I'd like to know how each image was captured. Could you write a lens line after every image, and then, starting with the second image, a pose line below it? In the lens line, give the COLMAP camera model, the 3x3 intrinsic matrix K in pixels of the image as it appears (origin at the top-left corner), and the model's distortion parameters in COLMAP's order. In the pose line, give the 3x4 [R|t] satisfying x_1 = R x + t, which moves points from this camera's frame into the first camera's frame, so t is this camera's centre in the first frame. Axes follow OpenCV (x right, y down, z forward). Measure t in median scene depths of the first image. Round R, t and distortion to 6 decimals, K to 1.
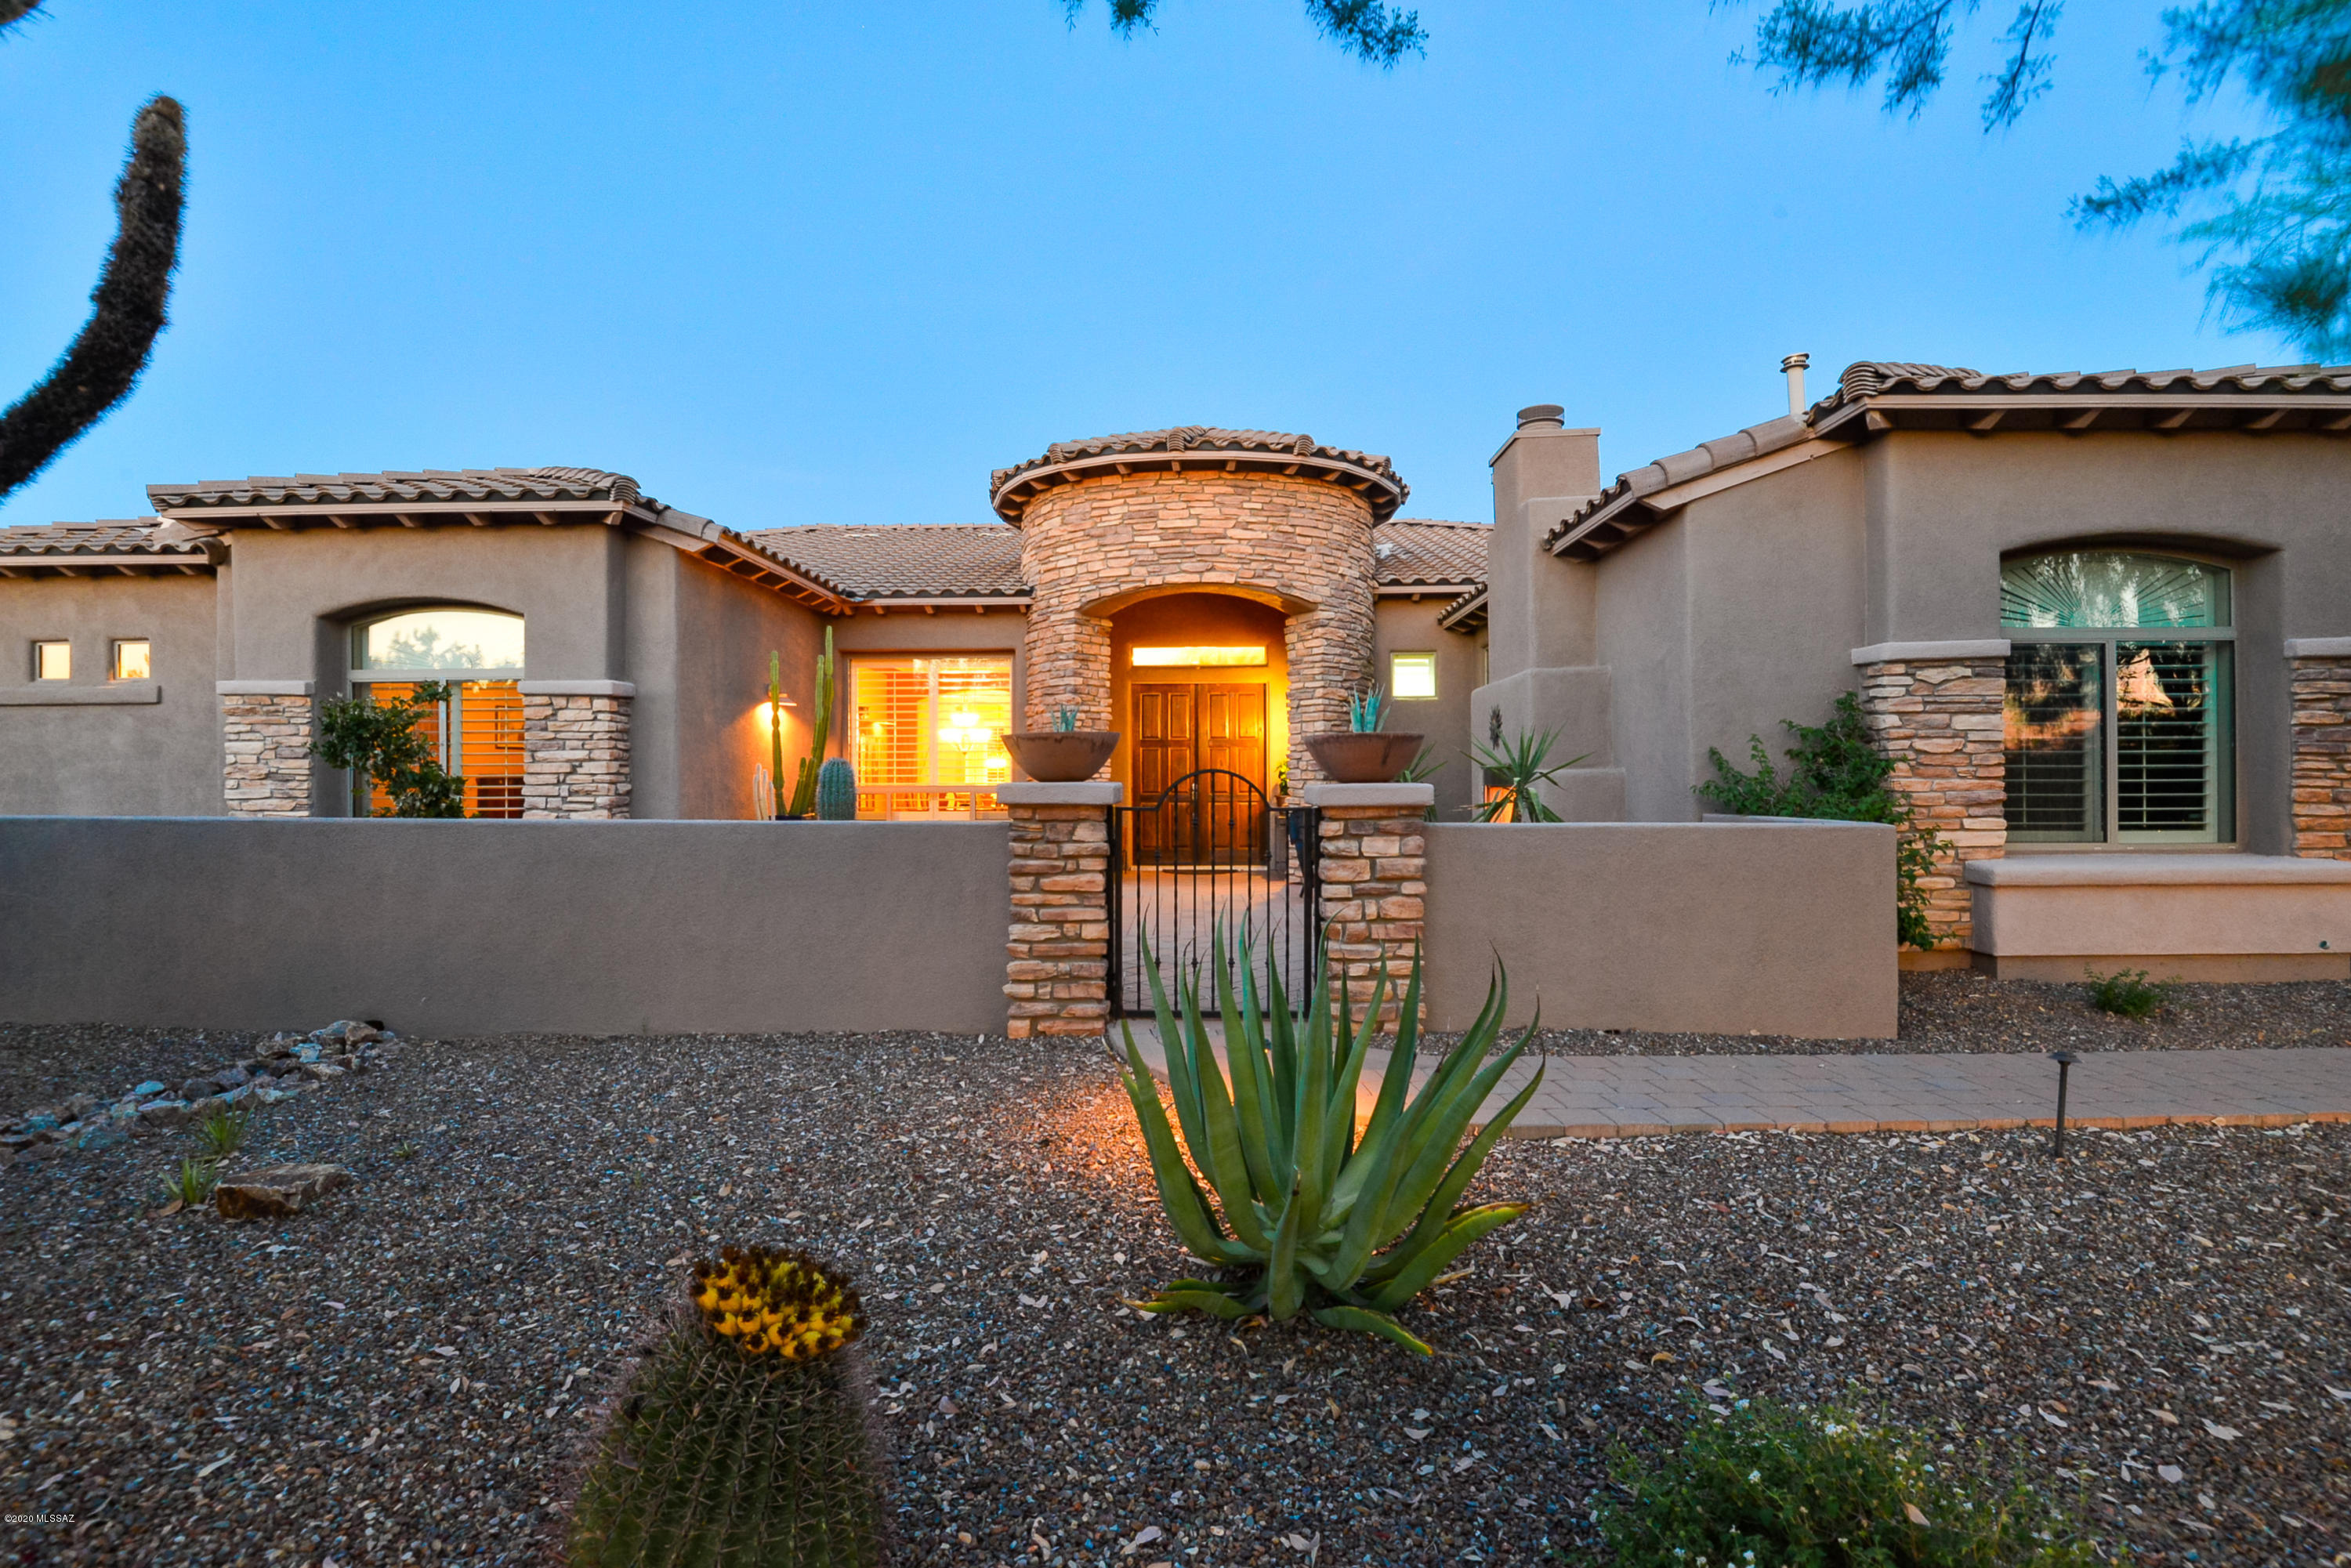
lens RADIAL K [[1103.0, 0, 1172.6], [0, 1103.0, 767.0], [0, 0, 1]] dist [-0.018812, -0.001712]
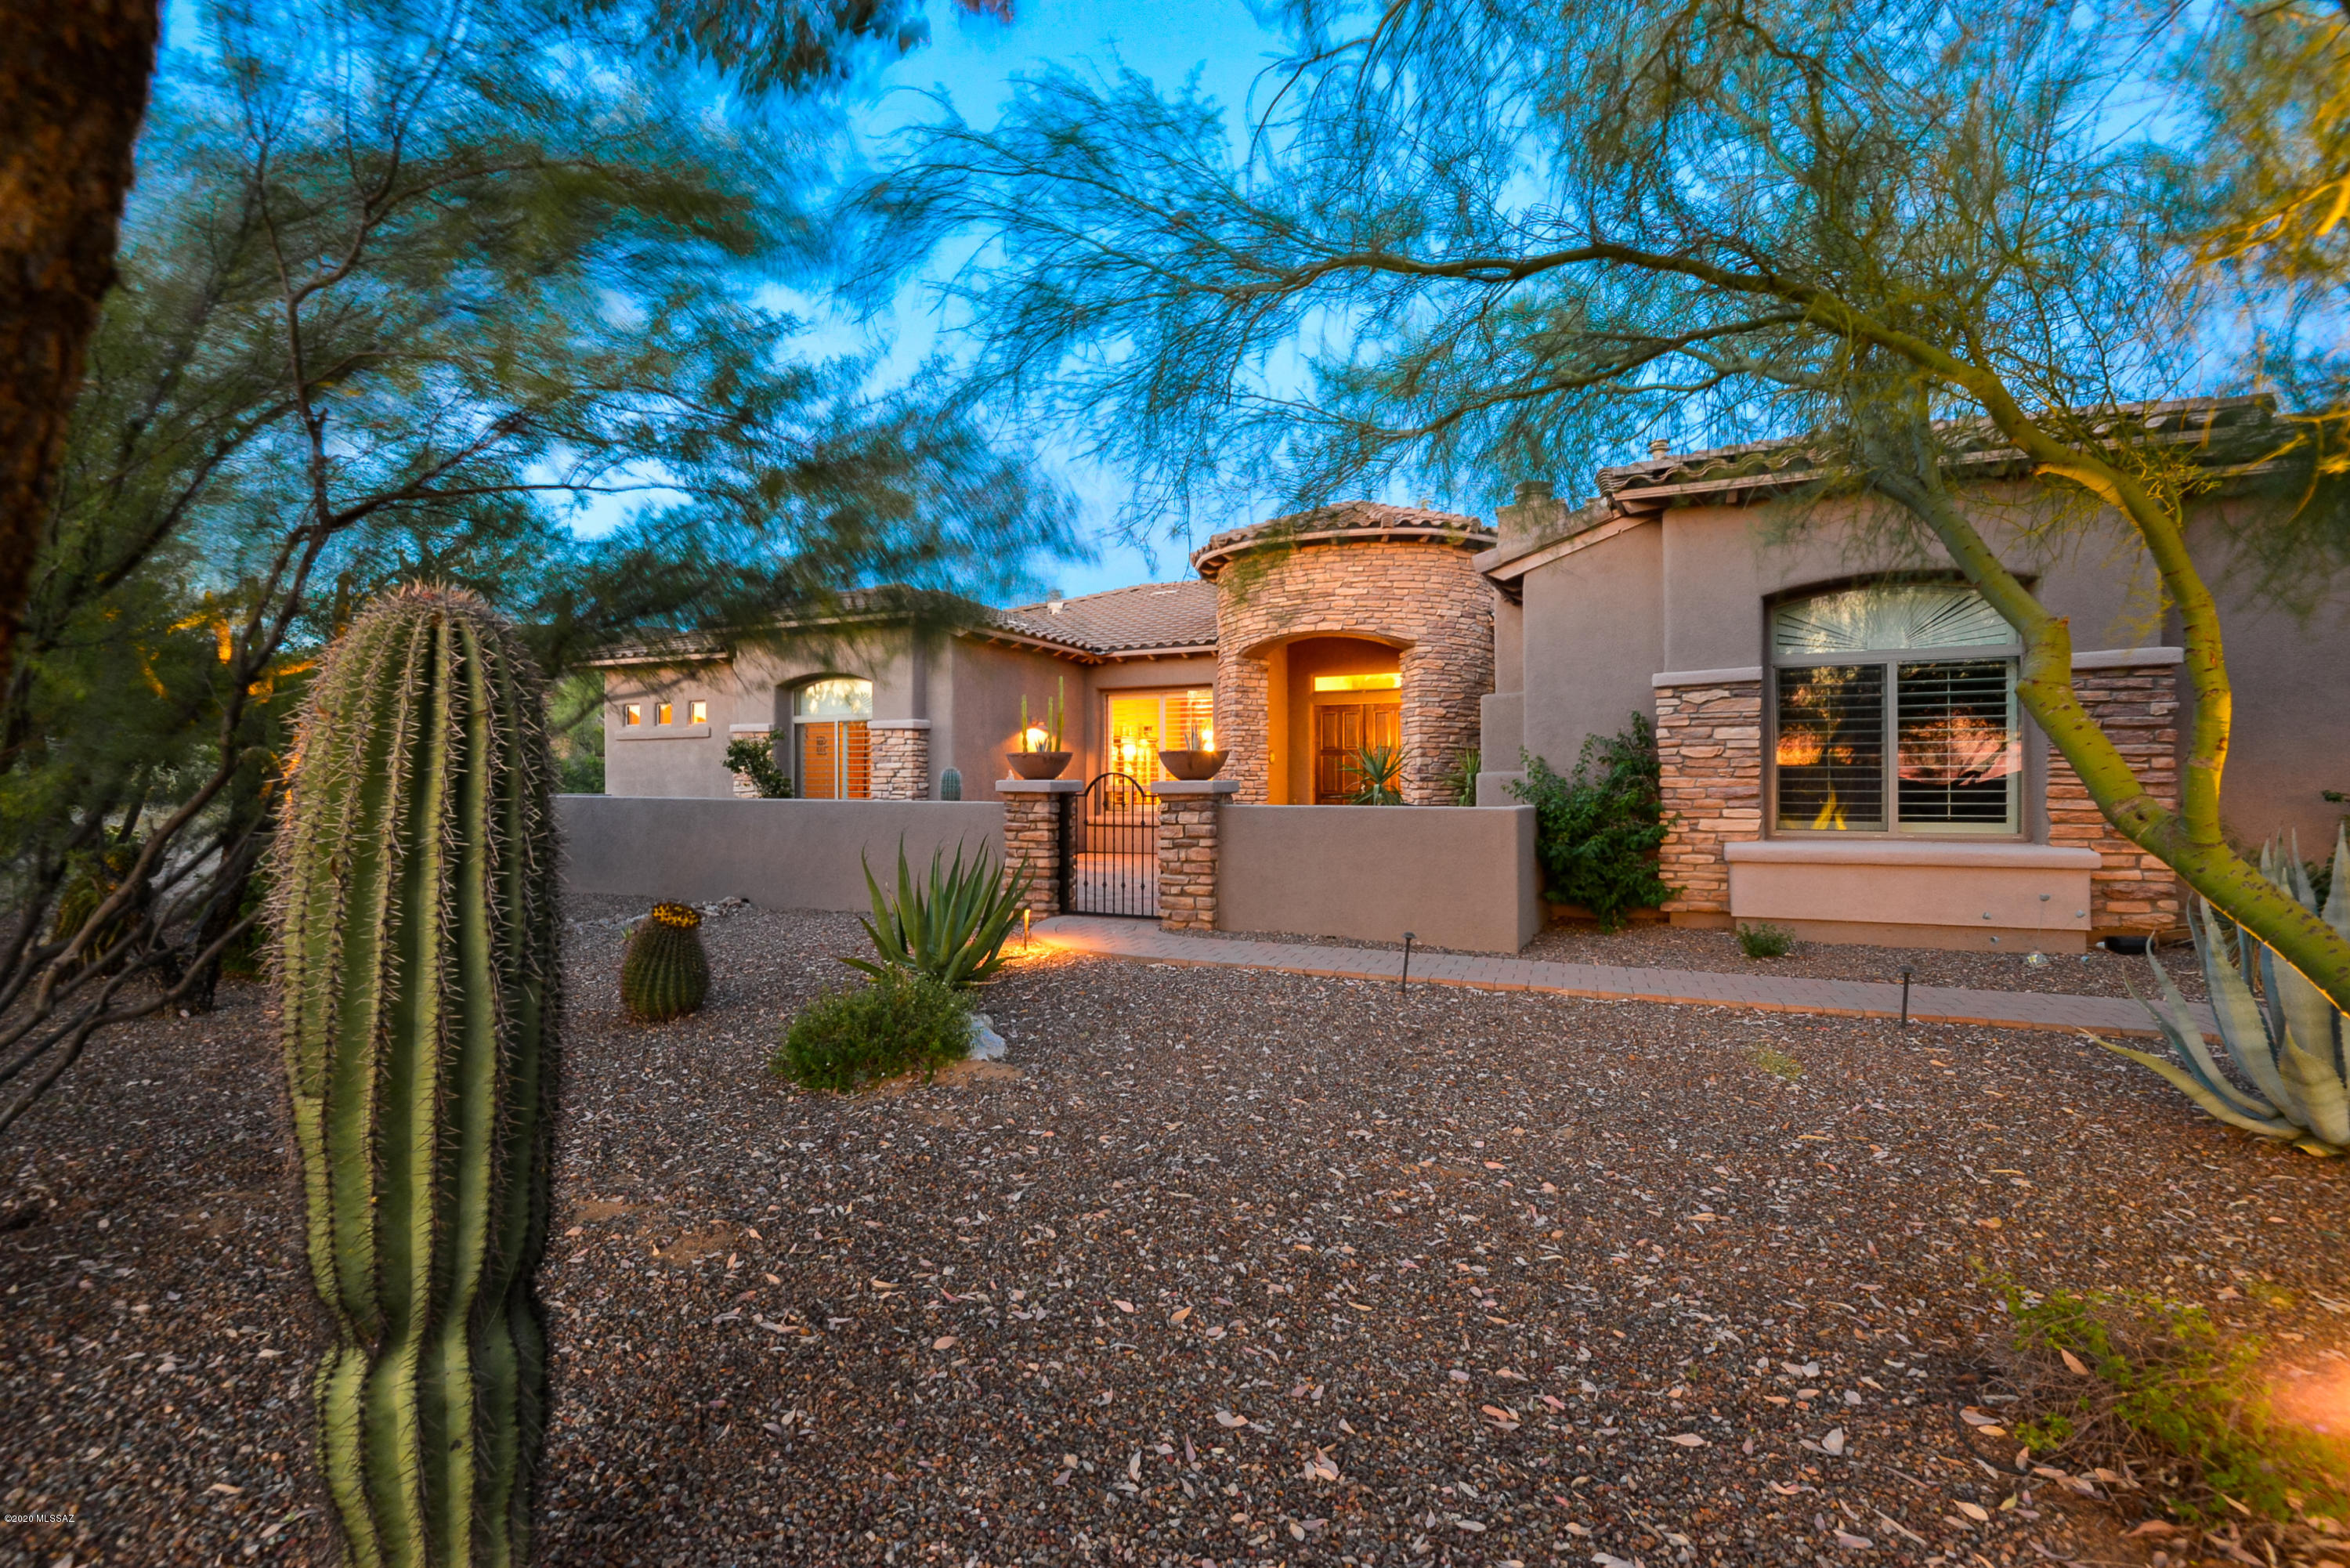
lens RADIAL K [[1102.5, 0, 1192.4], [0, 1102.5, 771.6], [0, 0, 1]] dist [-0.018812, -0.001712]
pose [[0.914141, -0.004169, -0.405375, 0.637682], [0.003867, 0.999991, -0.001563, 0.002921], [0.405378, -0.000138, 0.914149, -0.392360]]
